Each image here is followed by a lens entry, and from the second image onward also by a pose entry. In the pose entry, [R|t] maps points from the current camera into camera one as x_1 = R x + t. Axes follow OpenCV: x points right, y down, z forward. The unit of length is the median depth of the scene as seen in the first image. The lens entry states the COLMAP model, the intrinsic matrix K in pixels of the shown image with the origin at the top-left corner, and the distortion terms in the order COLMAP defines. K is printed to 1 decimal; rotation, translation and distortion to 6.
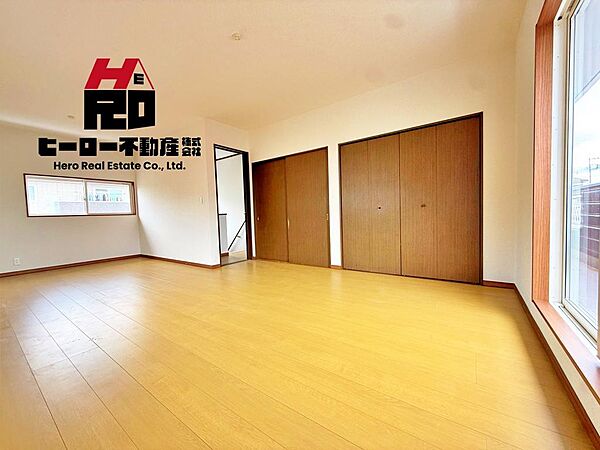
lens RADIAL K [[241.4, 0, 298.4], [0, 241.4, 227.0], [0, 0, 1]] dist [-0.001016, 0.000597]
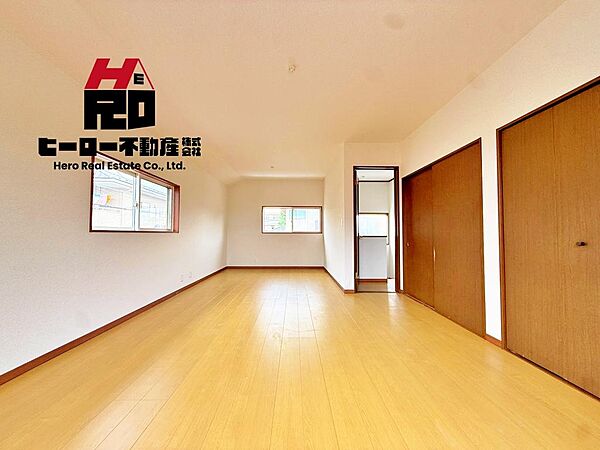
lens RADIAL K [[241.4, 0, 300.9], [0, 241.4, 224.1], [0, 0, 1]] dist [-0.001016, 0.000597]
pose [[0.604775, 0.006416, -0.796371, 0.295830], [-0.070061, 0.996519, -0.045176, -0.044332], [0.793309, 0.083116, 0.603119, 0.239223]]
